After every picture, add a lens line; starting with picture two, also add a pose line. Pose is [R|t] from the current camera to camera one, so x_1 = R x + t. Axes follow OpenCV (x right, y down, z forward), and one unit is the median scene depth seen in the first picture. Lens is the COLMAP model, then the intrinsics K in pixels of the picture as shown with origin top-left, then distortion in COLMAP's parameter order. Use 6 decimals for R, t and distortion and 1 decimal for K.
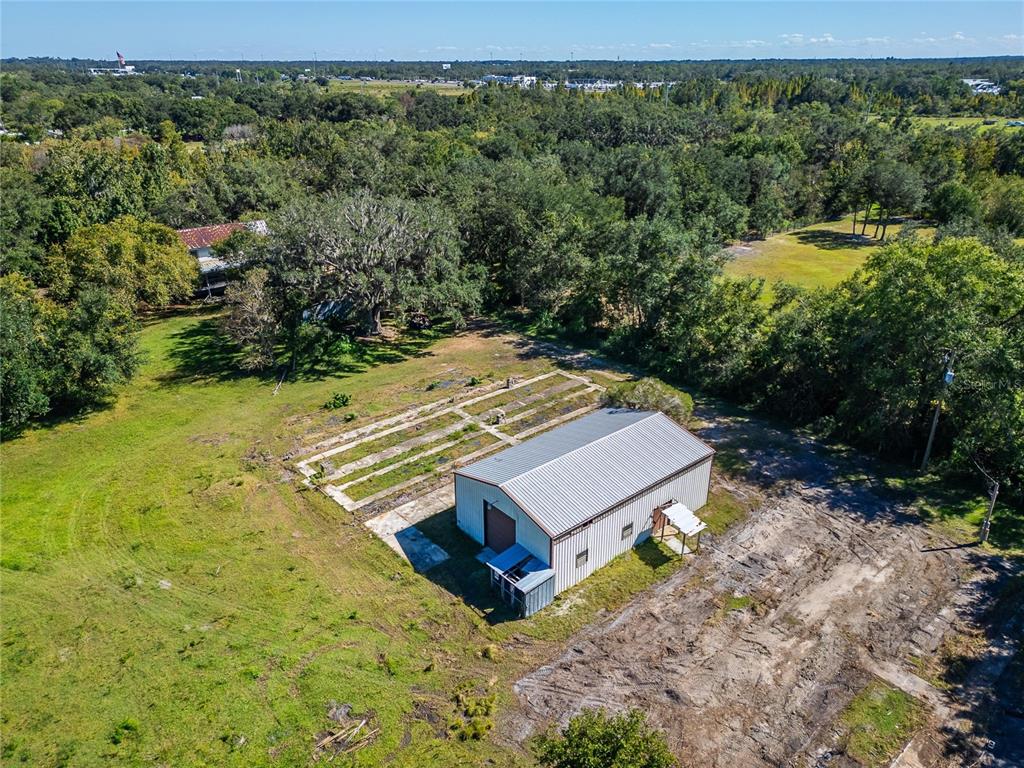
lens RADIAL K [[723.6, 0, 516.9], [0, 723.6, 383.2], [0, 0, 1]] dist [0.087771, -0.091318]
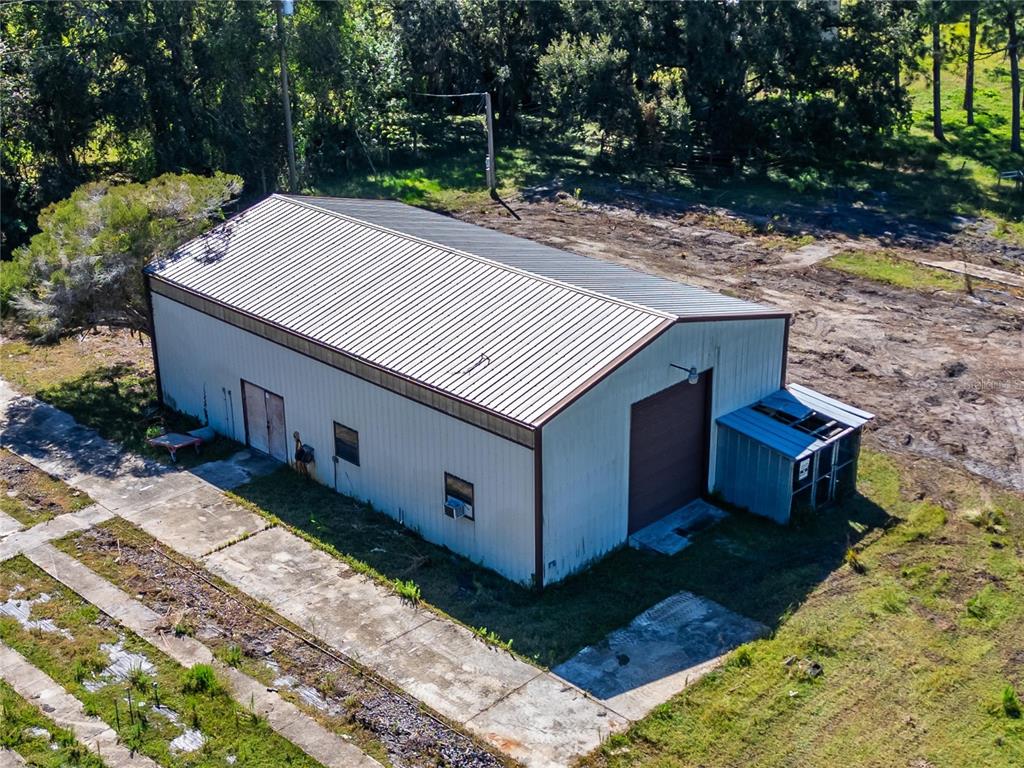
lens RADIAL K [[1448.0, 0, 512.0], [0, 1448.0, 384.0], [0, 0, 1]] dist [0.008815, 0.012067]
pose [[-0.086861, -0.389630, 0.916866, -0.719474], [0.417239, 0.821508, 0.388635, -0.158733], [-0.904636, 0.416309, 0.091212, 1.010714]]
